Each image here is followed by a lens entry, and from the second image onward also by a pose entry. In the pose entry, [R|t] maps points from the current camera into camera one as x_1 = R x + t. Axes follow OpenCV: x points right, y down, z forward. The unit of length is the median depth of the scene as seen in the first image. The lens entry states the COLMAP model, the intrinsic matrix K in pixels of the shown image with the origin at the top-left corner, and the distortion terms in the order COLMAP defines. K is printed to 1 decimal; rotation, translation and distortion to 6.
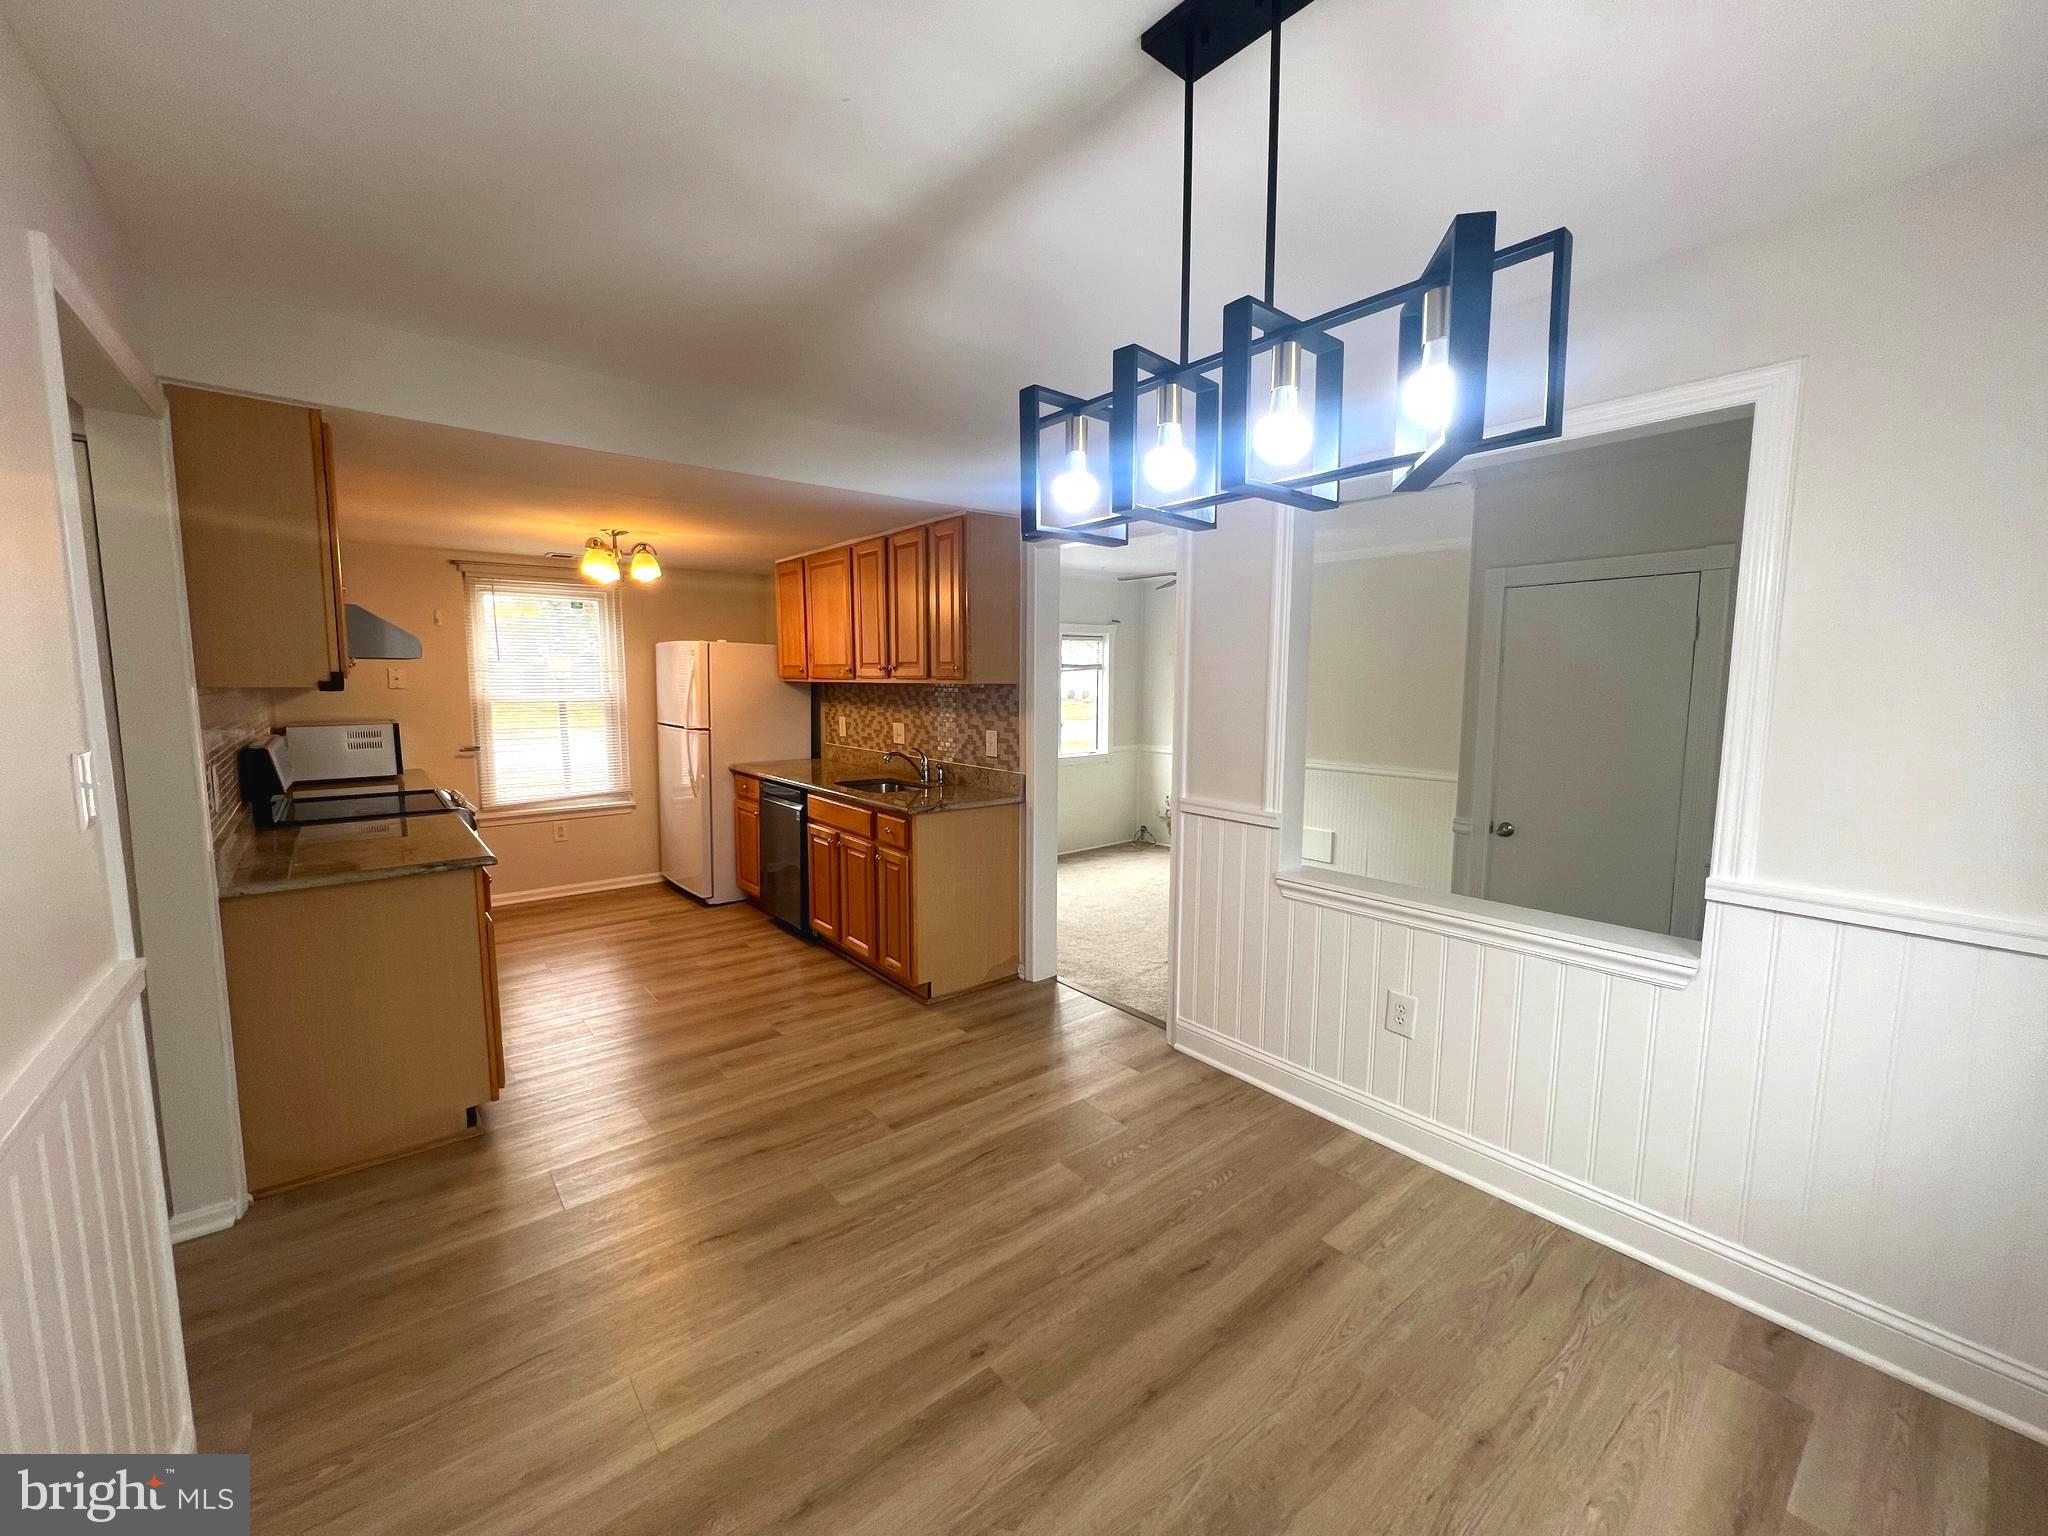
lens RADIAL K [[819.9, 0, 1024.3], [0, 819.9, 762.2], [0, 0, 1]] dist [-0.001334, -0.000460]
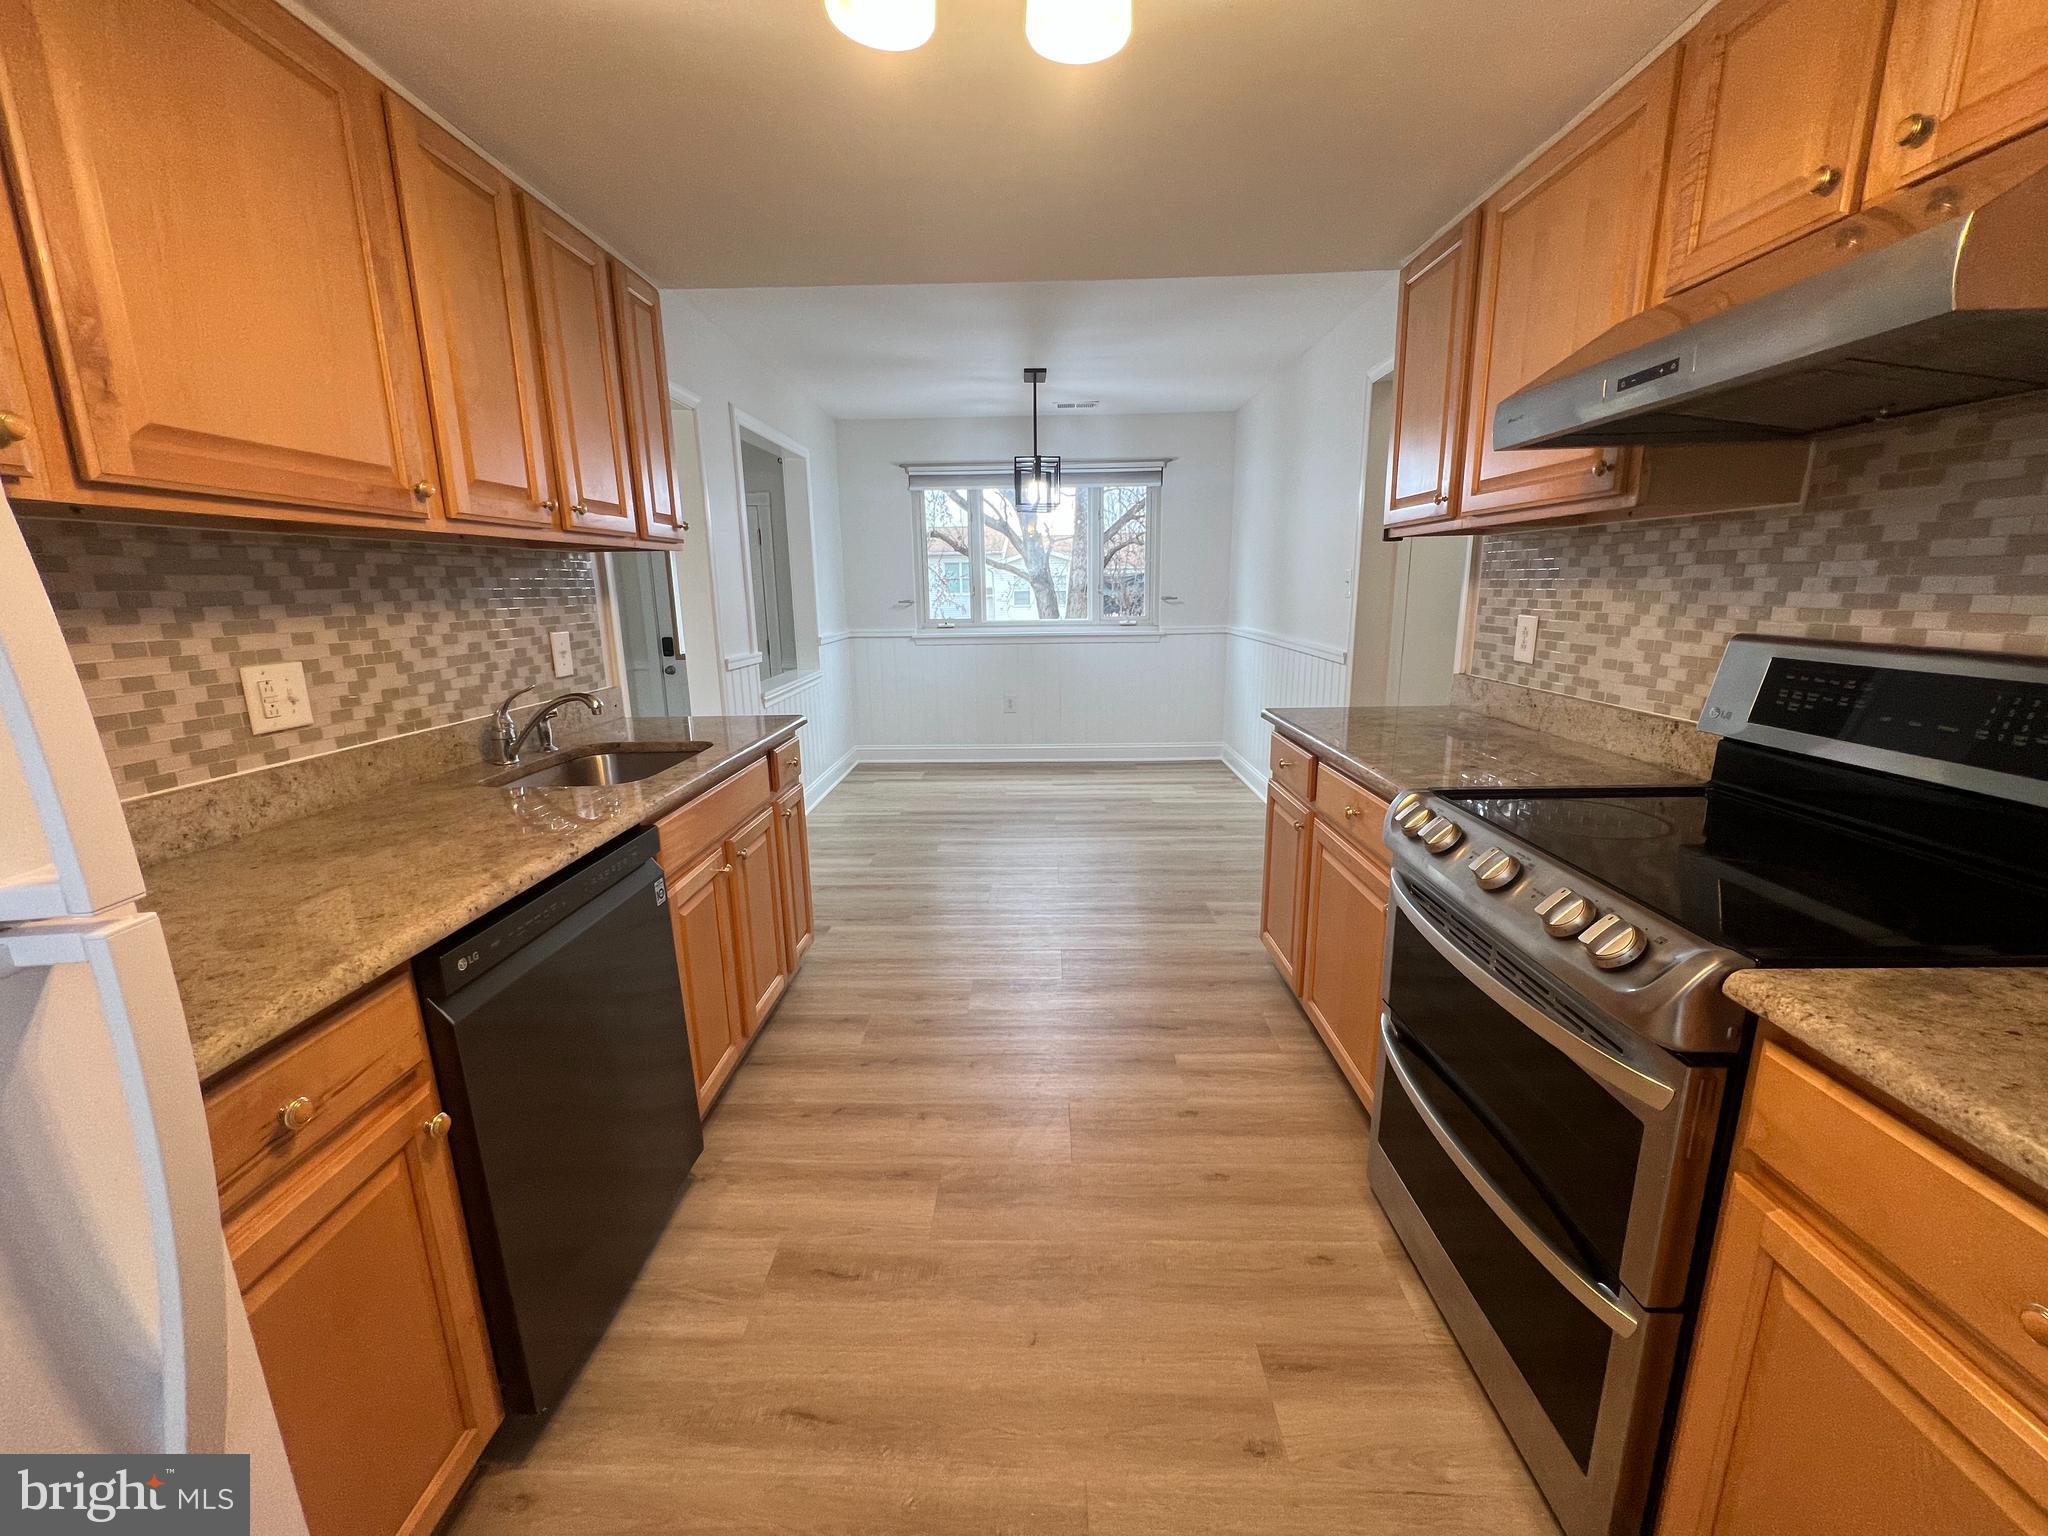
lens RADIAL K [[819.9, 0, 1020.8], [0, 819.9, 766.5], [0, 0, 1]] dist [-0.001334, -0.000460]
pose [[-0.758174, -0.132742, 0.638398, -0.634846], [0.083708, 0.951144, 0.297185, -0.087579], [-0.646657, 0.278757, -0.710021, 1.141577]]
